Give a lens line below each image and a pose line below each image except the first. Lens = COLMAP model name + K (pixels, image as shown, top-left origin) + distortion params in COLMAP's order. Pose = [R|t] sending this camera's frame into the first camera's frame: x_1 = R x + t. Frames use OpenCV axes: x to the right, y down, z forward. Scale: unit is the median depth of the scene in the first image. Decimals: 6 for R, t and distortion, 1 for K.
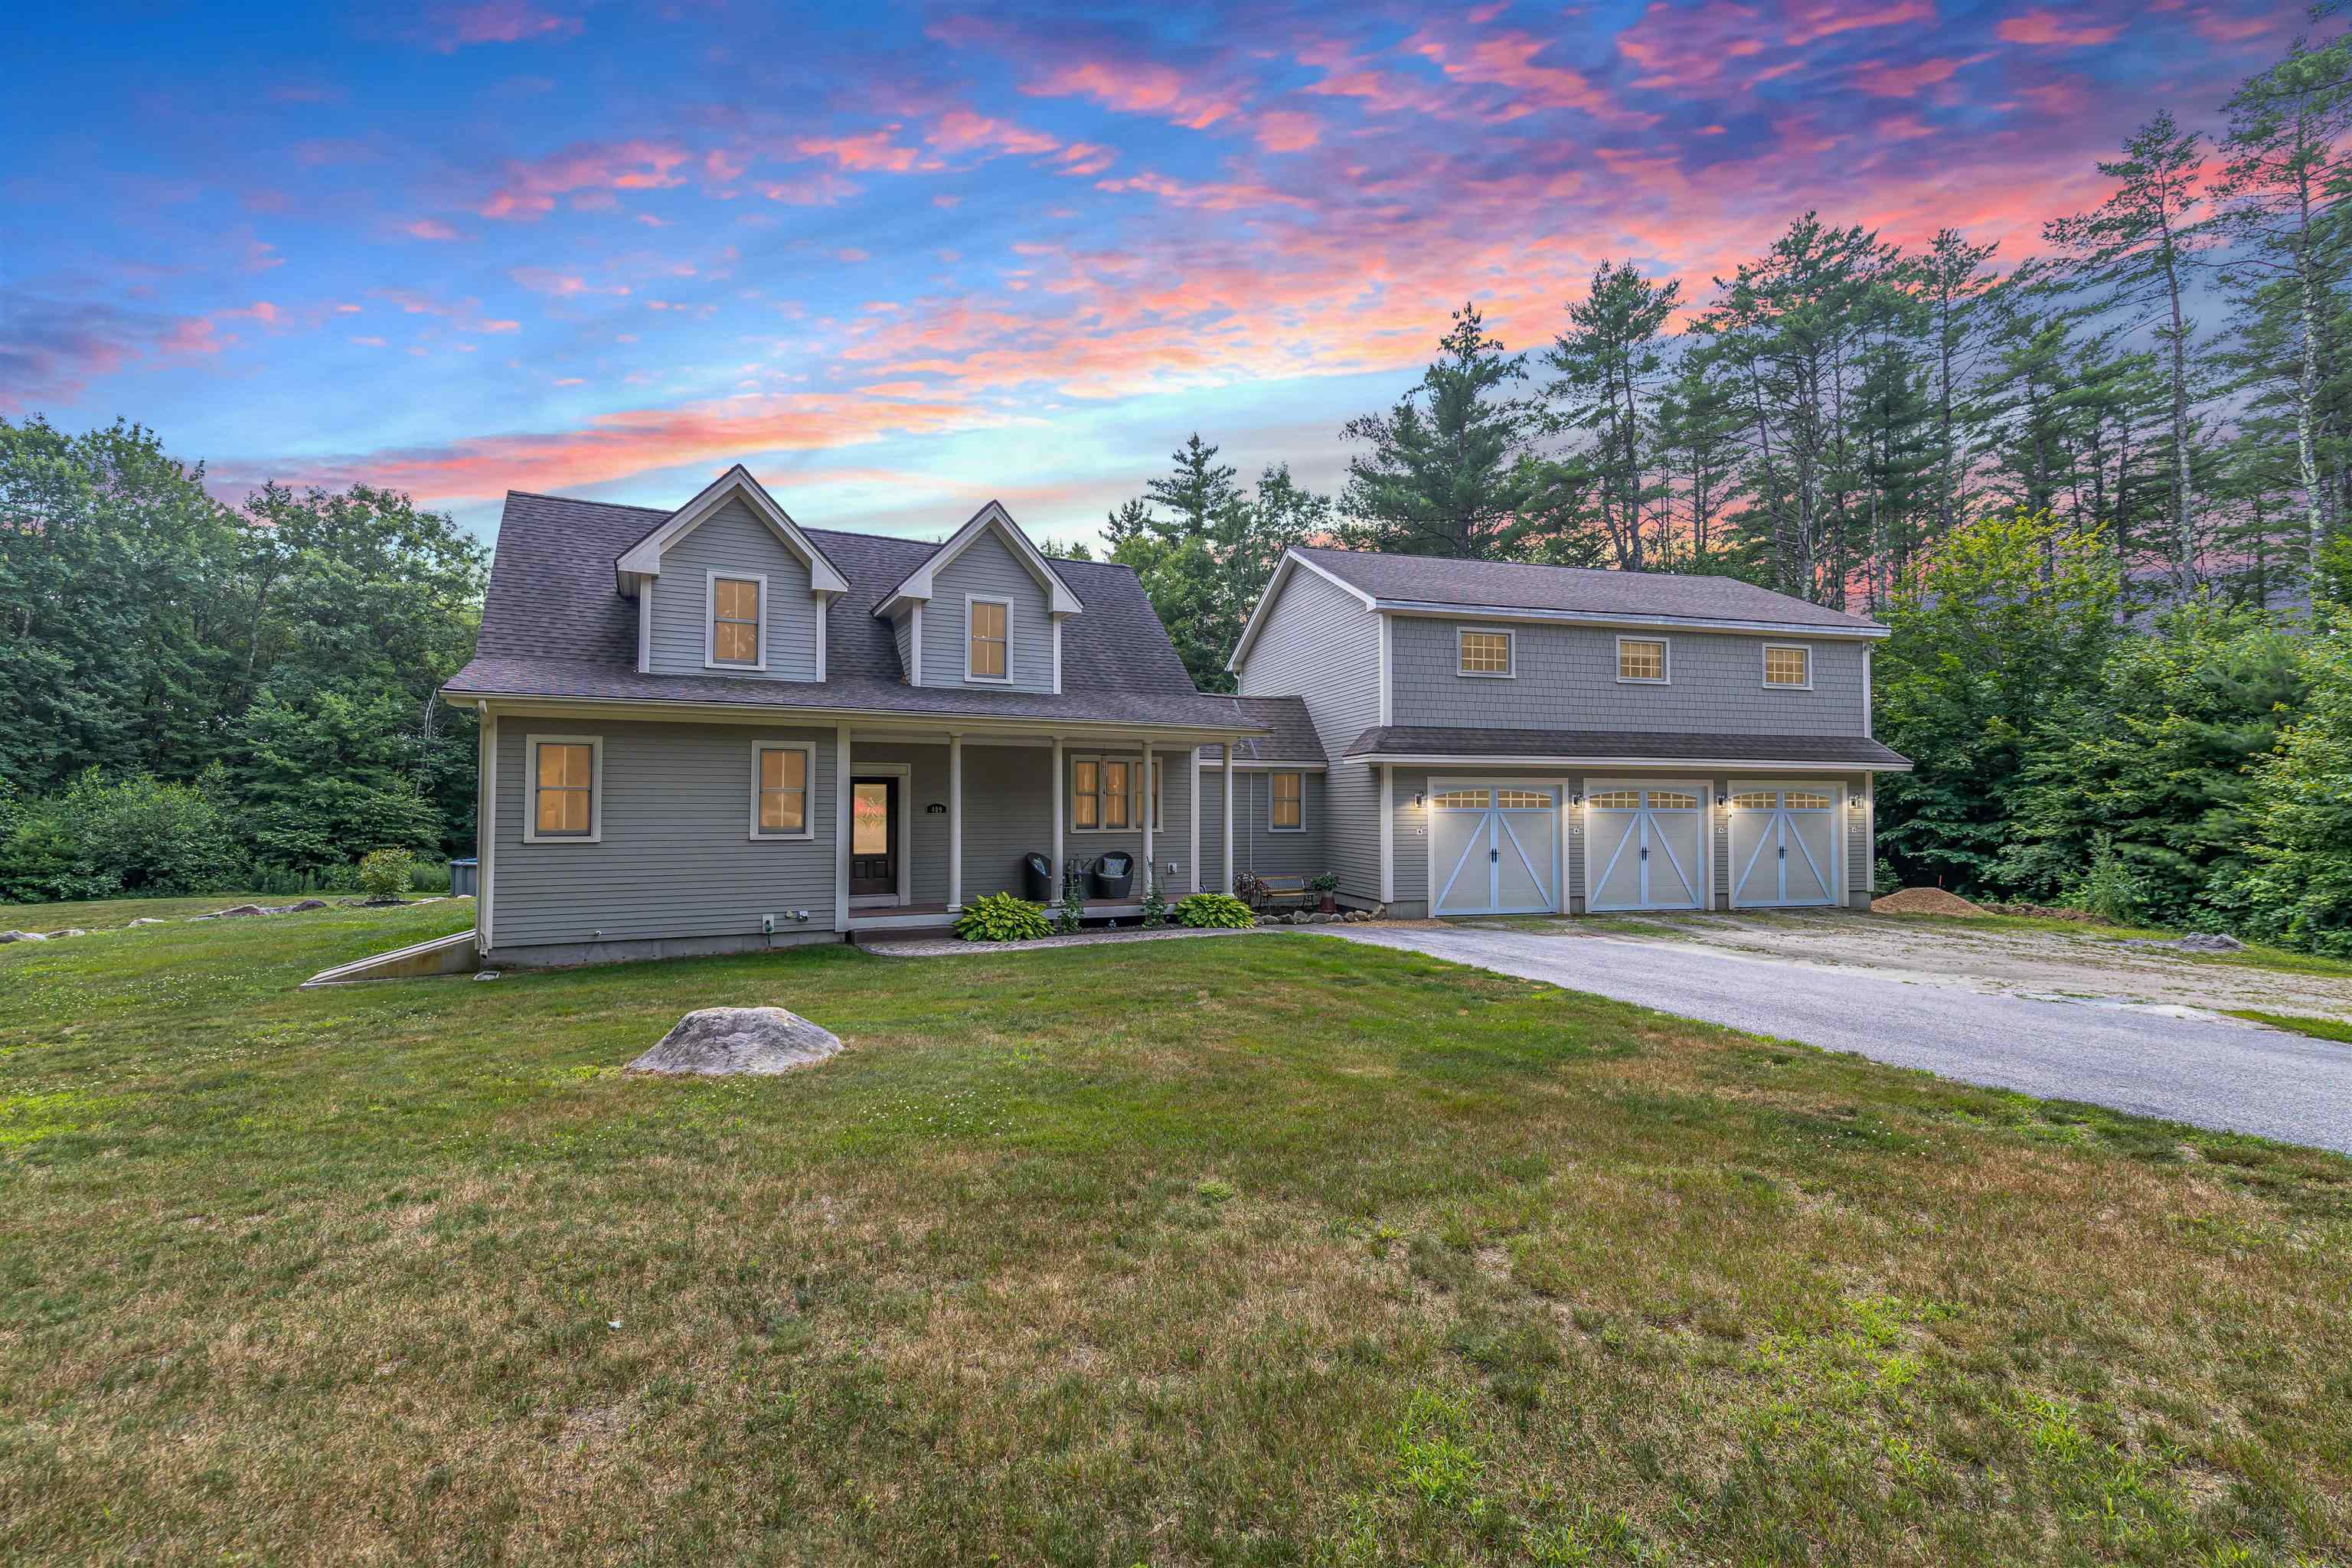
lens RADIAL K [[1030.2, 0, 1182.4], [0, 1030.2, 769.4], [0, 0, 1]] dist [-0.003751, -0.000786]
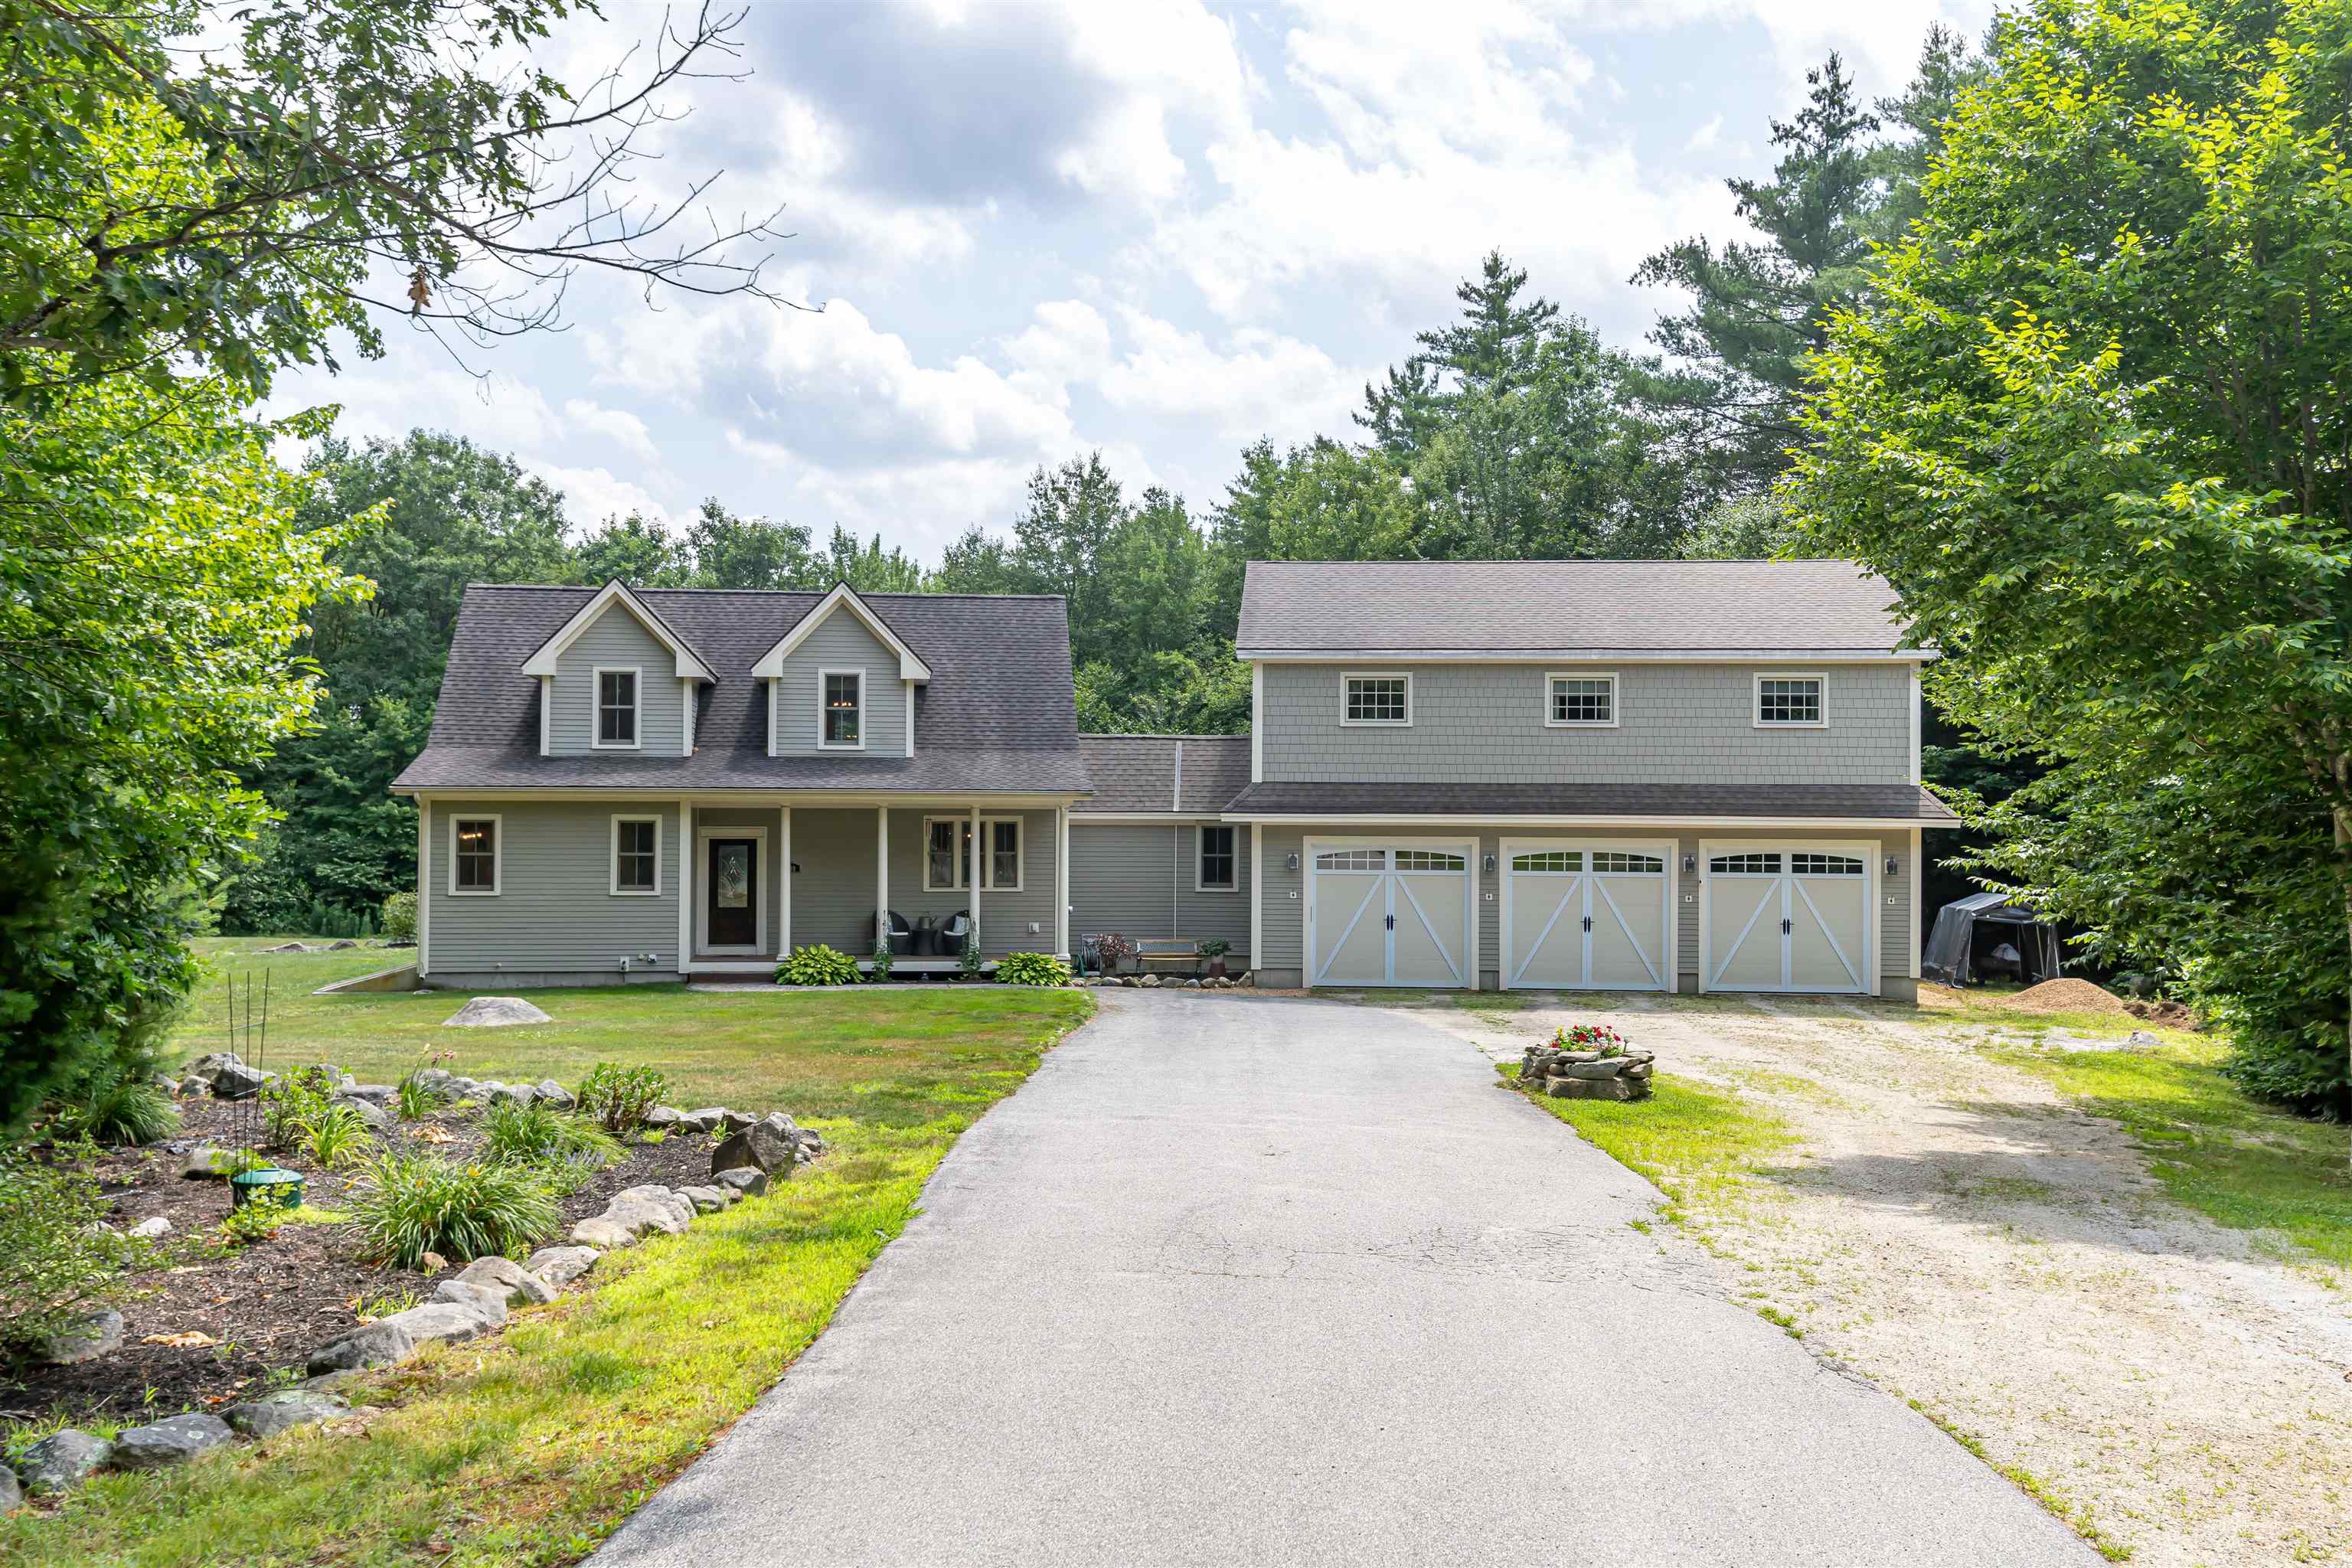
lens RADIAL K [[1994.7, 0, 1172.0], [0, 1994.7, 785.7], [0, 0, 1]] dist [-0.014968, -0.002737]
pose [[0.943397, -0.000594, -0.331664, 0.377533], [0.008313, 0.999727, 0.021853, -0.041124], [0.331560, -0.023374, 0.943144, -0.384058]]
